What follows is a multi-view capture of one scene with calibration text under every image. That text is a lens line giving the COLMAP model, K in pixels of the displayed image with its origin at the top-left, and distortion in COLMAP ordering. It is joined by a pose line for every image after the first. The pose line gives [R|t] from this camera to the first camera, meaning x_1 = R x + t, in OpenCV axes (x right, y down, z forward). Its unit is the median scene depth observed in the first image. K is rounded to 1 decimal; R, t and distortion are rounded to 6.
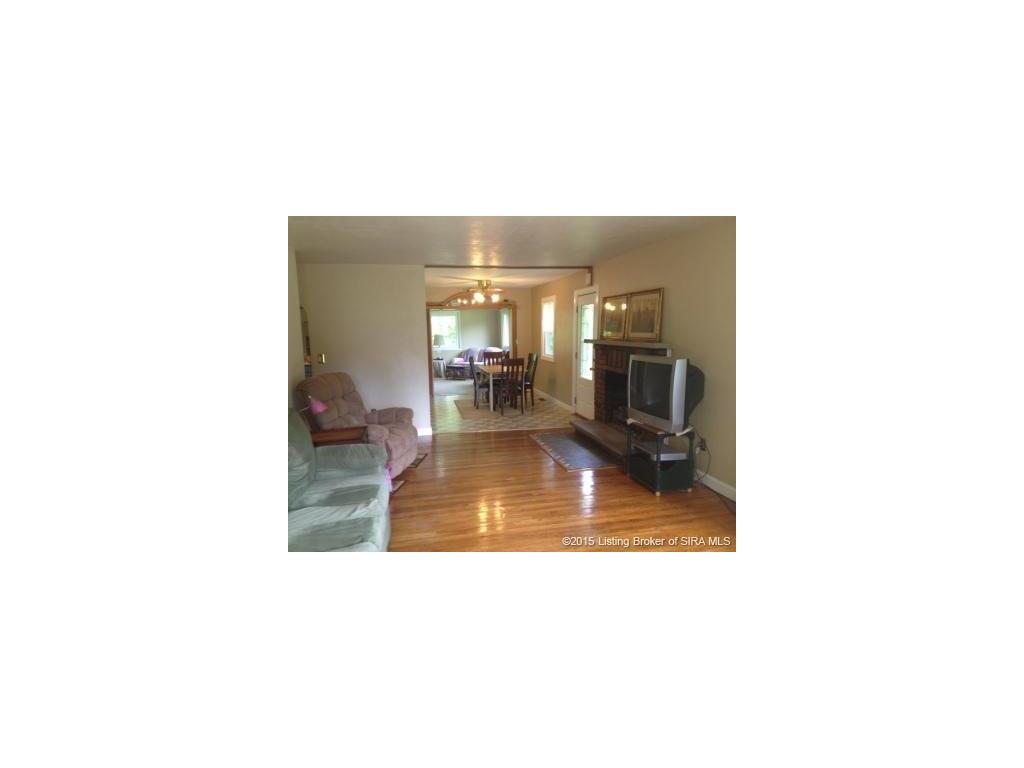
lens RADIAL K [[408.1, 0, 496.9], [0, 408.1, 384.9], [0, 0, 1]] dist [0.000146, -0.000035]
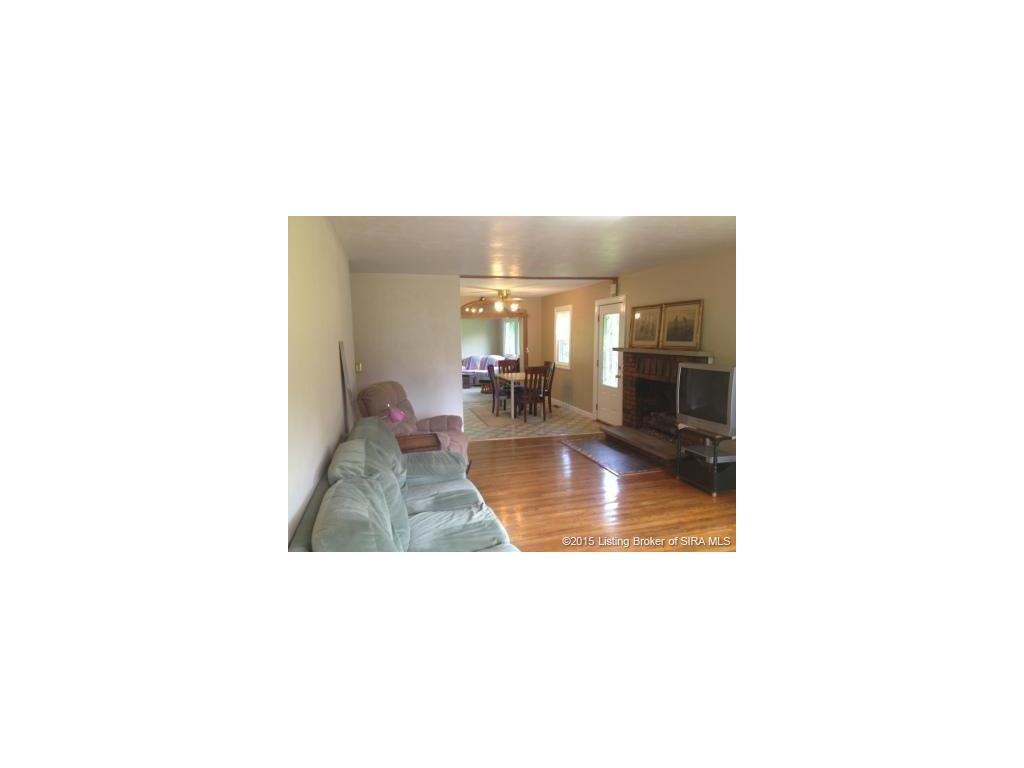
lens RADIAL K [[408.1, 0, 496.9], [0, 408.1, 384.9], [0, 0, 1]] dist [0.000146, -0.000035]
pose [[0.998601, -0.006000, 0.052538, -0.145967], [0.007023, 0.999789, -0.019308, 0.000400], [-0.052411, 0.019650, 0.998432, -0.016796]]
